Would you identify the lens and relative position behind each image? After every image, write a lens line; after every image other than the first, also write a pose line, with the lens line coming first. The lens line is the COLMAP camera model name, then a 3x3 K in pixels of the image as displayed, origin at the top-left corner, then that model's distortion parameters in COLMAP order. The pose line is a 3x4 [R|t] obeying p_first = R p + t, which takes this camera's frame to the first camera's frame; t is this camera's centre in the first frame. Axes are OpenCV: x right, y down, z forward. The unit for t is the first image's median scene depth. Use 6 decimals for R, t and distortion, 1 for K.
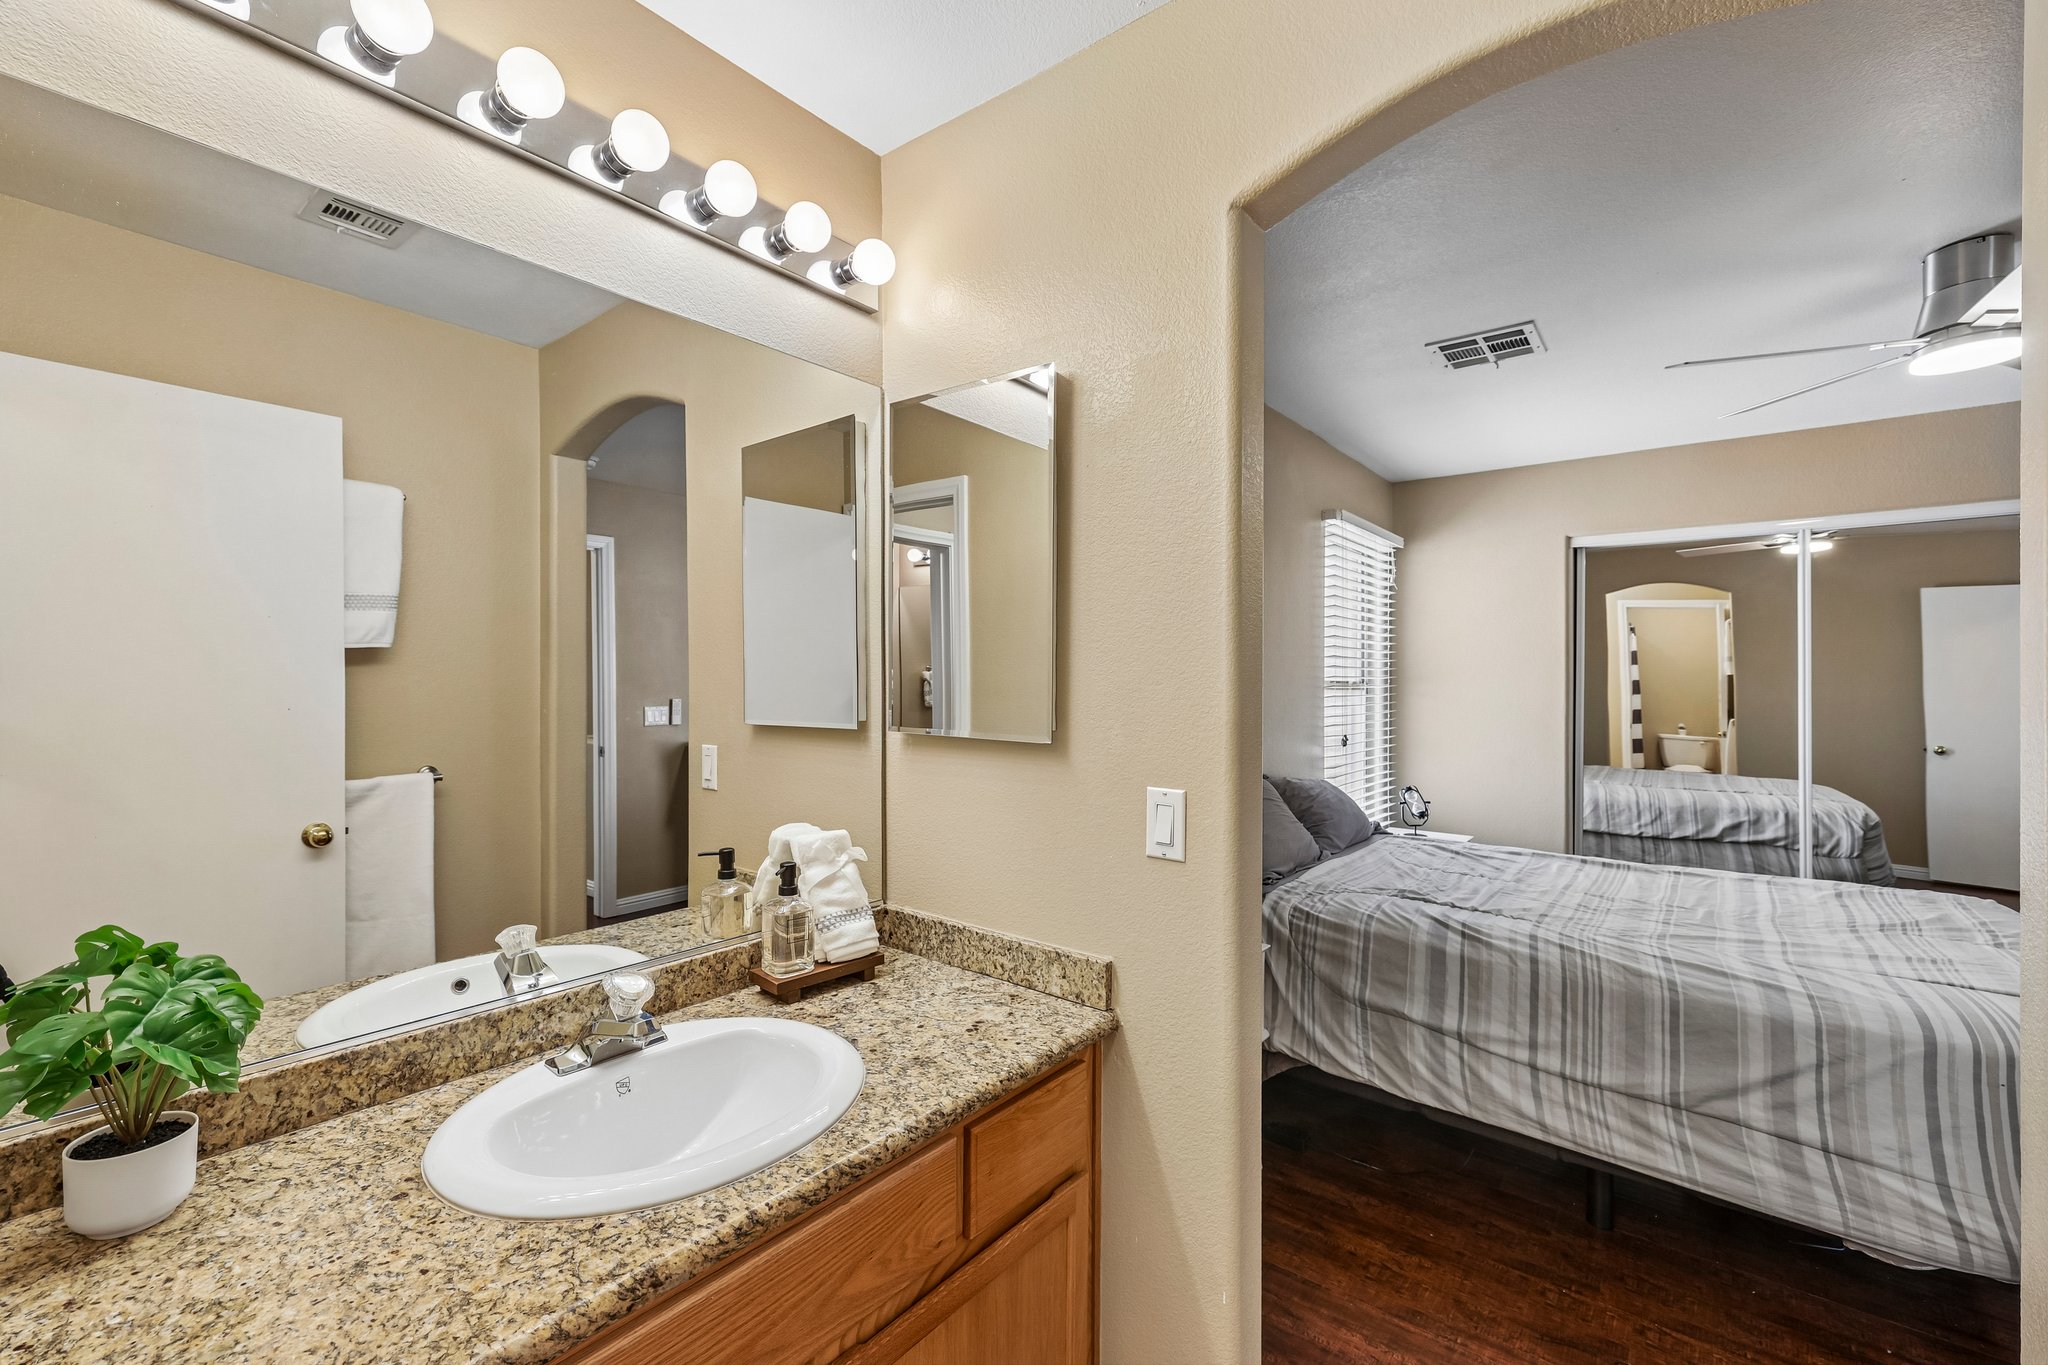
lens RADIAL K [[856.4, 0, 1021.2], [0, 856.4, 671.2], [0, 0, 1]] dist [-0.004897, 0.000177]
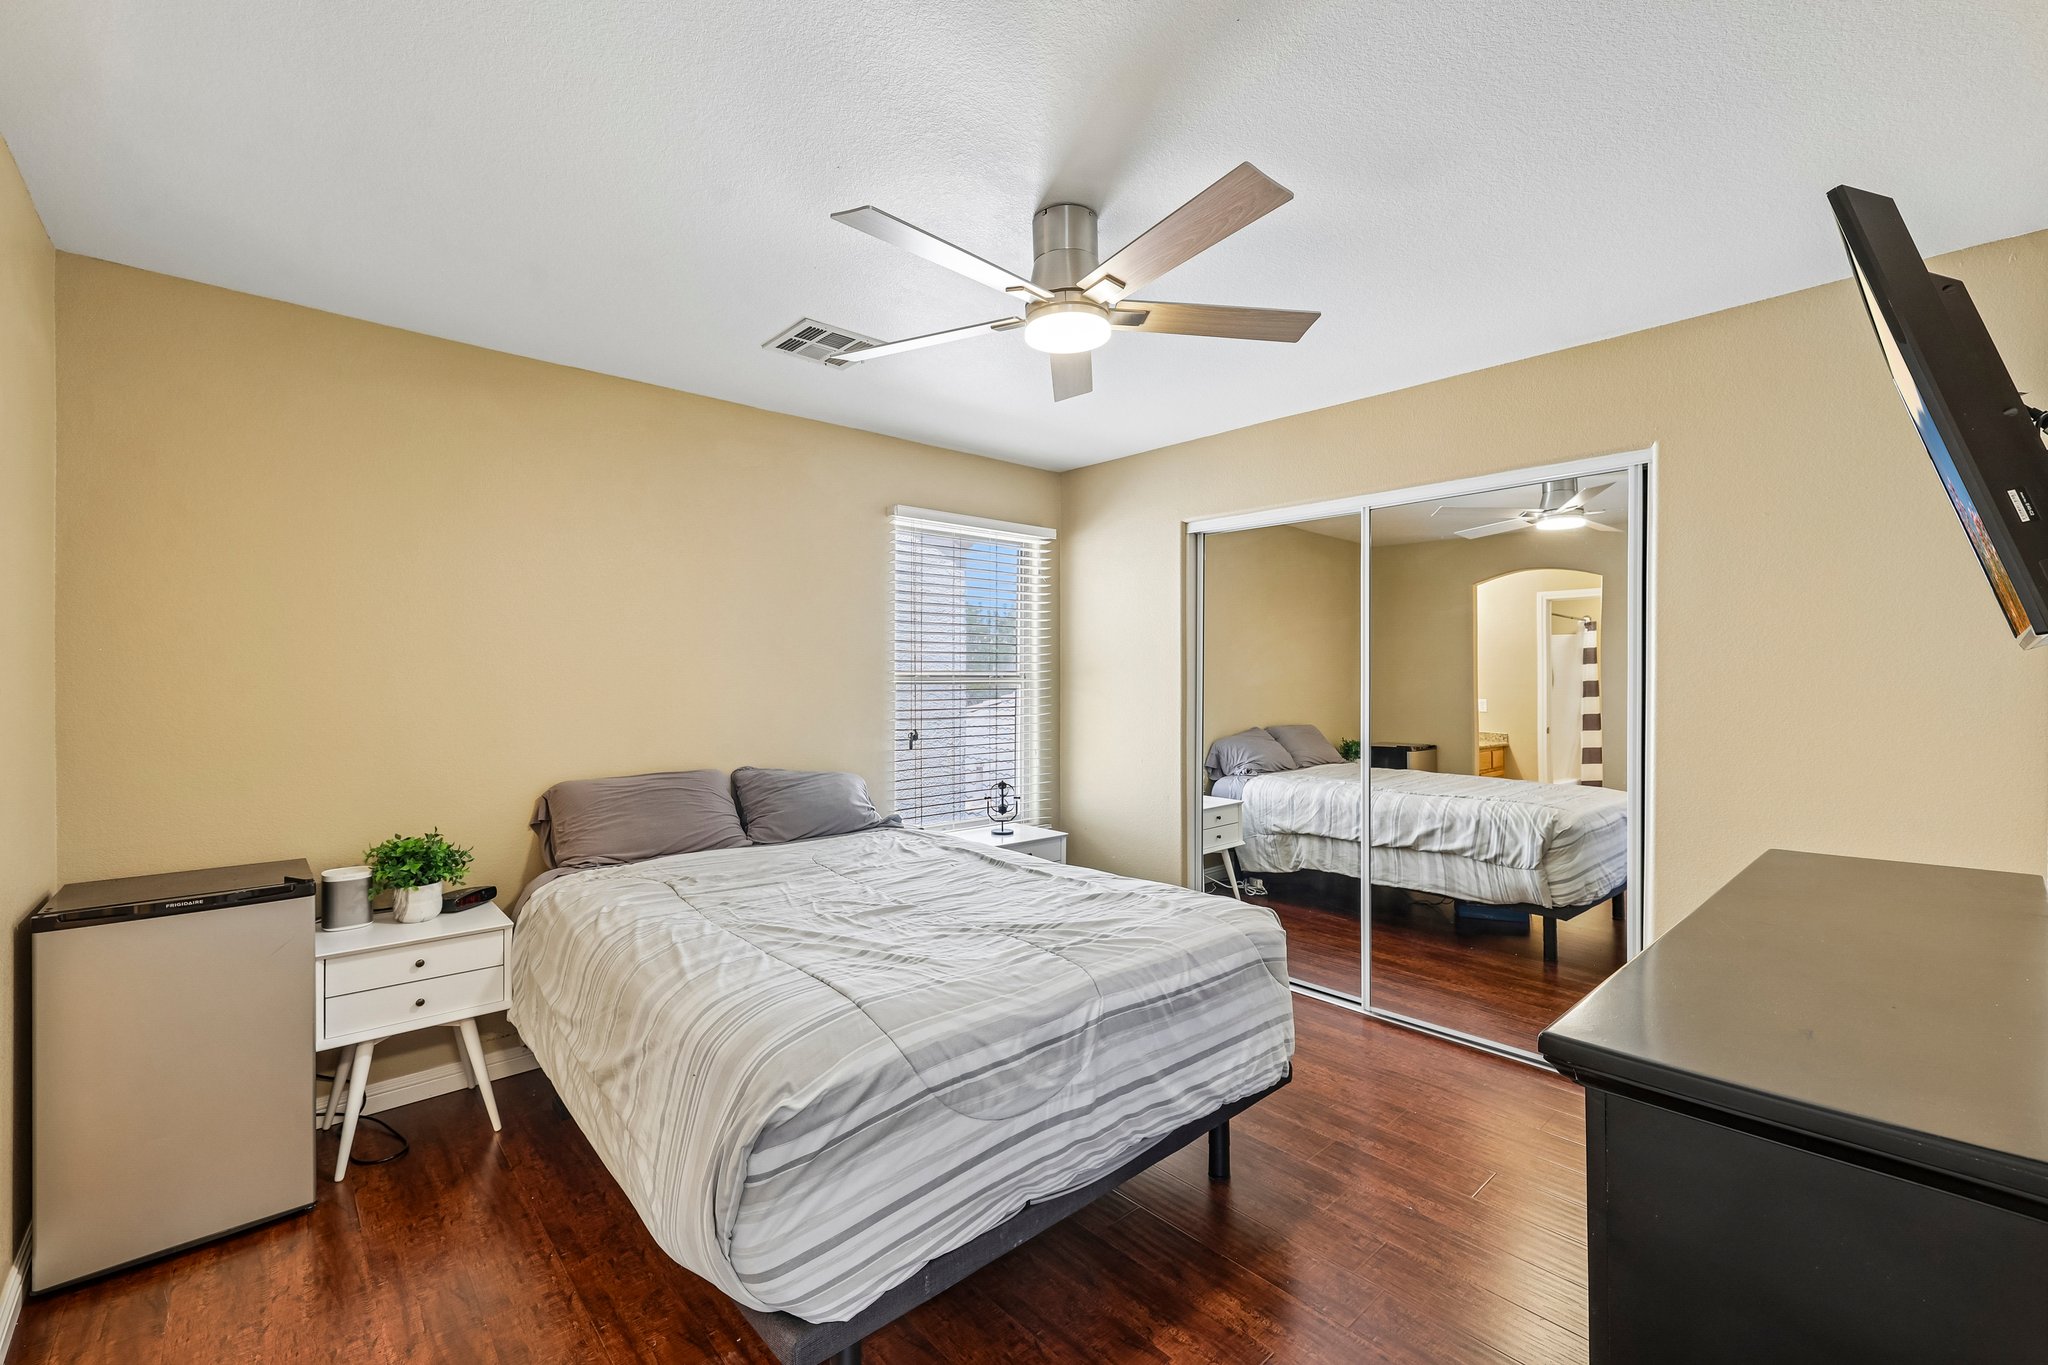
lens RADIAL K [[856.4, 0, 1019.2], [0, 856.4, 688.4], [0, 0, 1]] dist [-0.004897, 0.000177]
pose [[0.986720, -0.004136, -0.162377, 0.557701], [0.007266, 0.999799, 0.018687, 0.006655], [0.162267, -0.019618, 0.986552, 0.029798]]
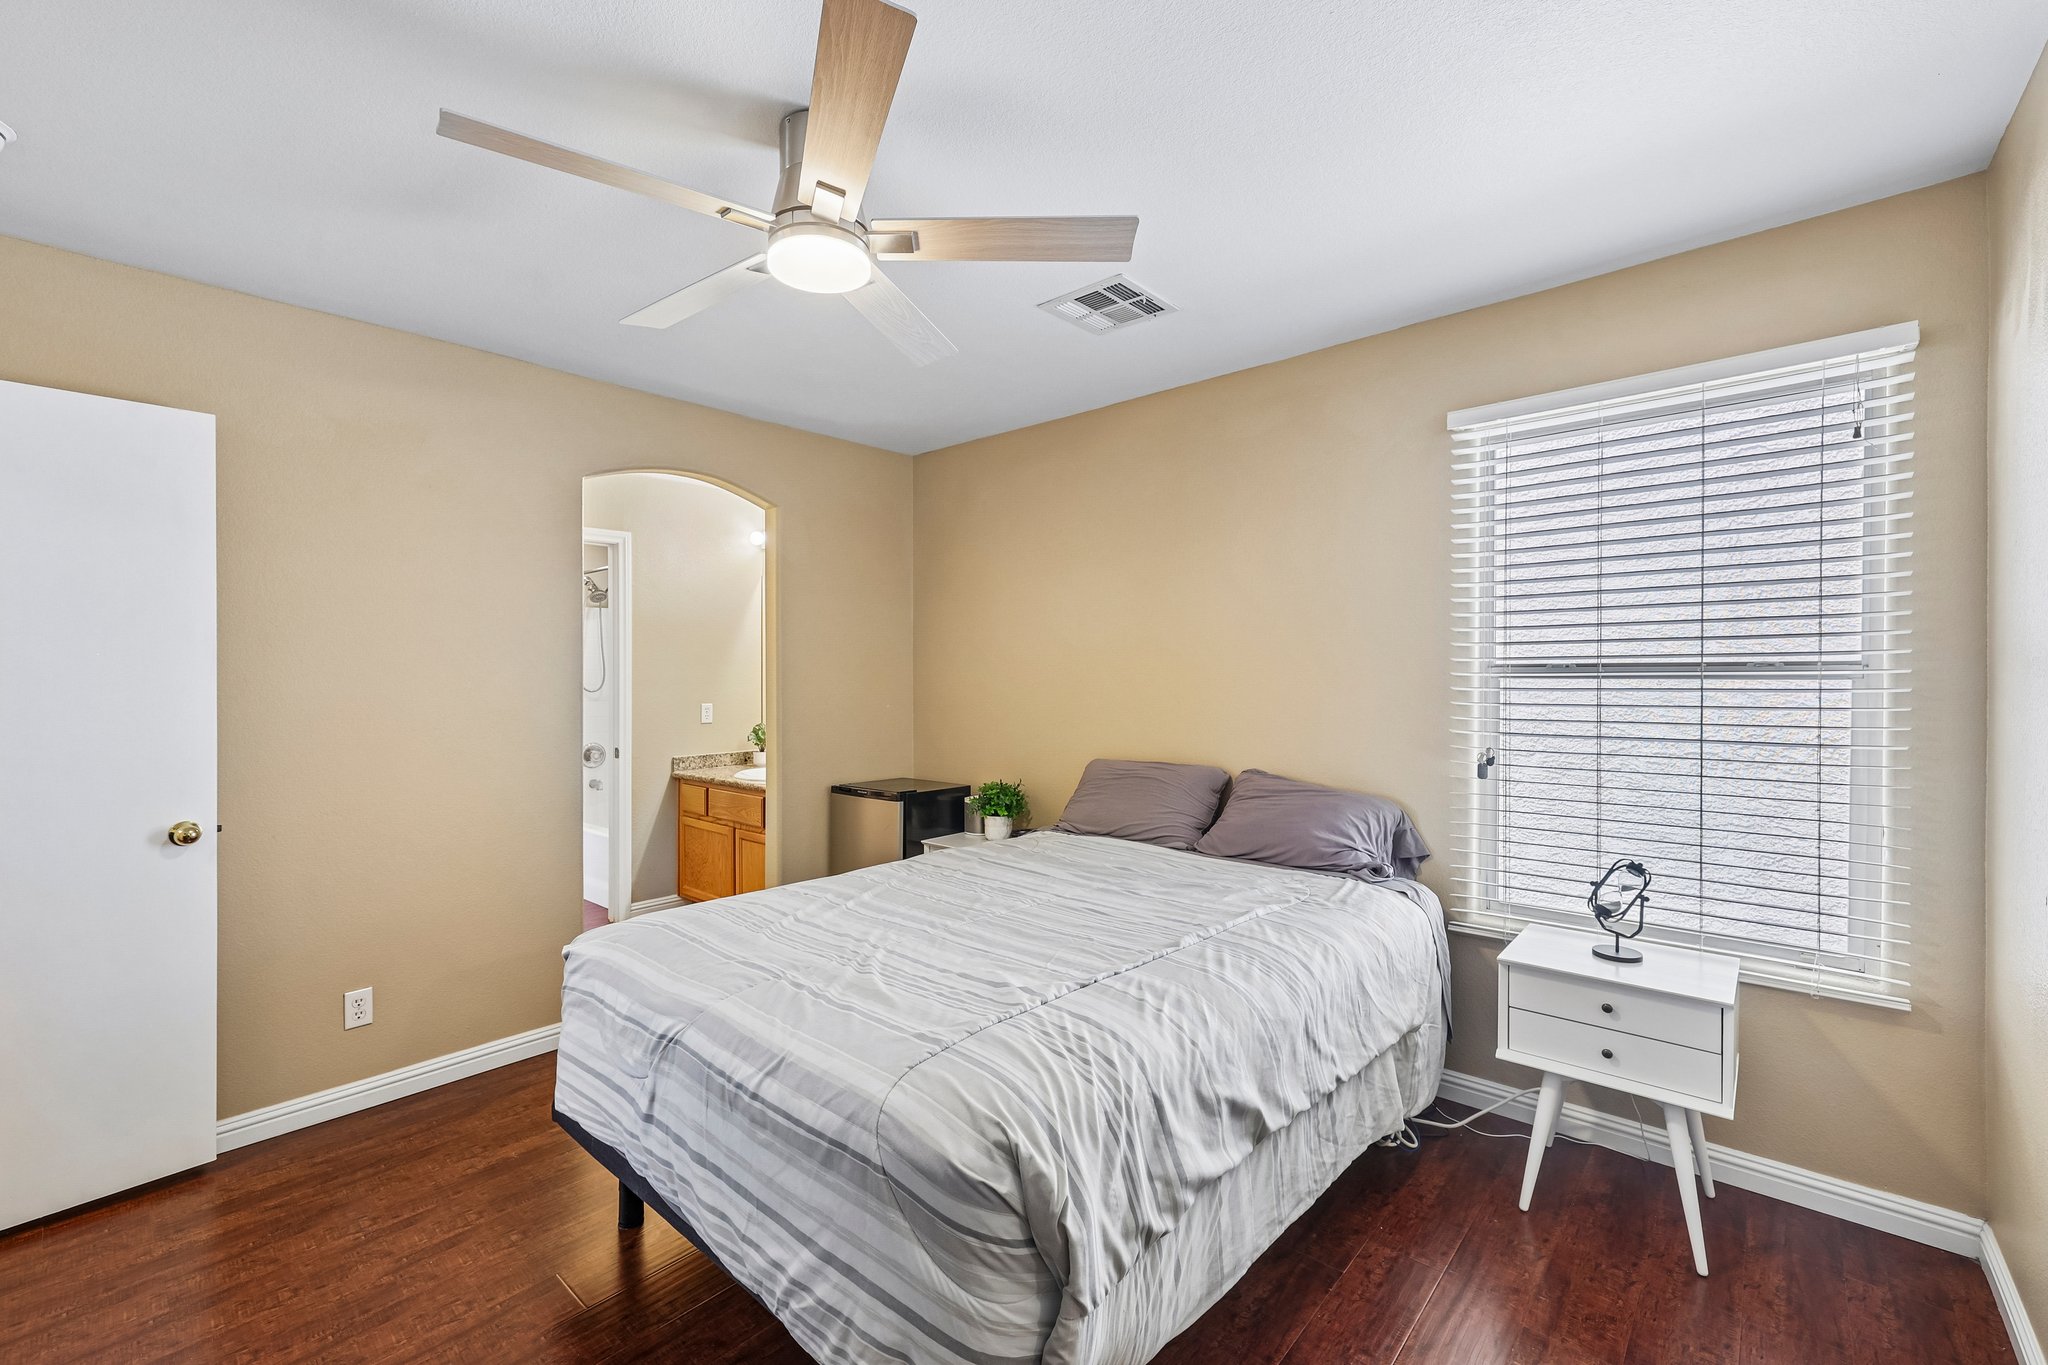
lens RADIAL K [[856.4, 0, 1015.9], [0, 856.4, 679.0], [0, 0, 1]] dist [-0.004897, 0.000177]
pose [[-0.036604, -0.000620, -0.999330, 0.874596], [0.007127, 0.999974, -0.000881, 0.015676], [0.999304, -0.007154, -0.036599, 0.565560]]
